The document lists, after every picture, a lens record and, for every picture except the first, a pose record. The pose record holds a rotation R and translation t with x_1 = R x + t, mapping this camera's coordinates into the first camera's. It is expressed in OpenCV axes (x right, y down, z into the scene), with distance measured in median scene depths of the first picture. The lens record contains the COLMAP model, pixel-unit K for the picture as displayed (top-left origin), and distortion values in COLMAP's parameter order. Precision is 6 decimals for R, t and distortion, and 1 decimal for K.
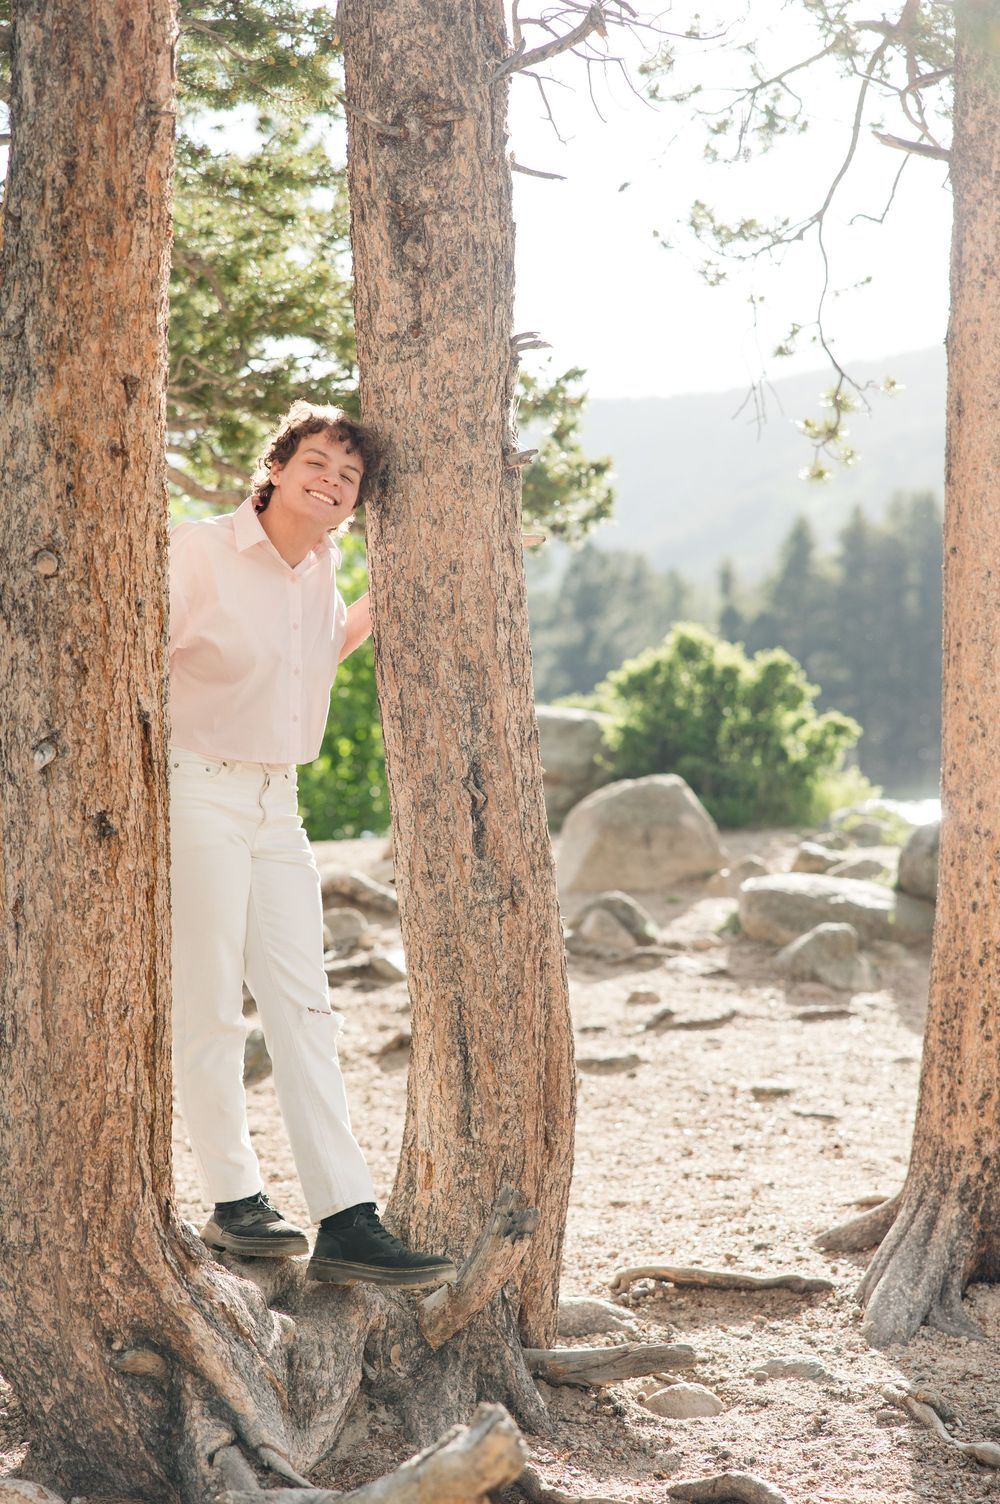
lens RADIAL K [[3047.6, 0, 500.0], [0, 3047.6, 752.0], [0, 0, 1]] dist [-0.048094, -0.183921]
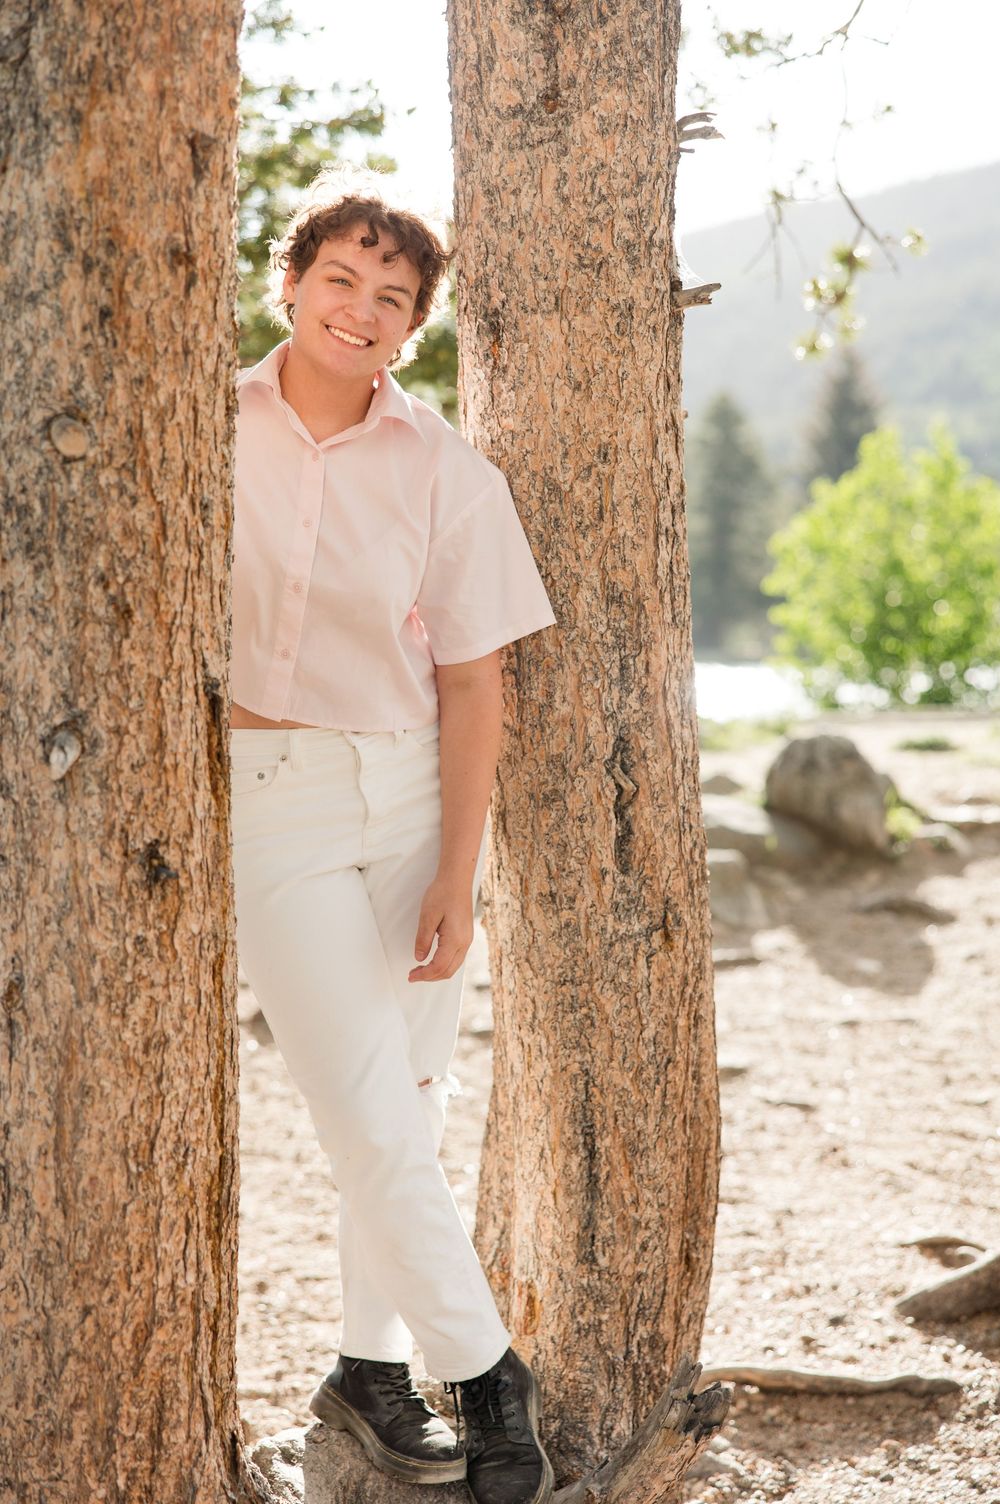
lens RADIAL K [[2804.1, 0, 500.0], [0, 2804.1, 752.0], [0, 0, 1]] dist [-0.023839, -0.028644]
pose [[0.992595, 0.002749, 0.121438, -0.128767], [-0.008402, 0.998903, 0.046065, -0.025298], [-0.121179, -0.046744, 0.991529, 0.423320]]
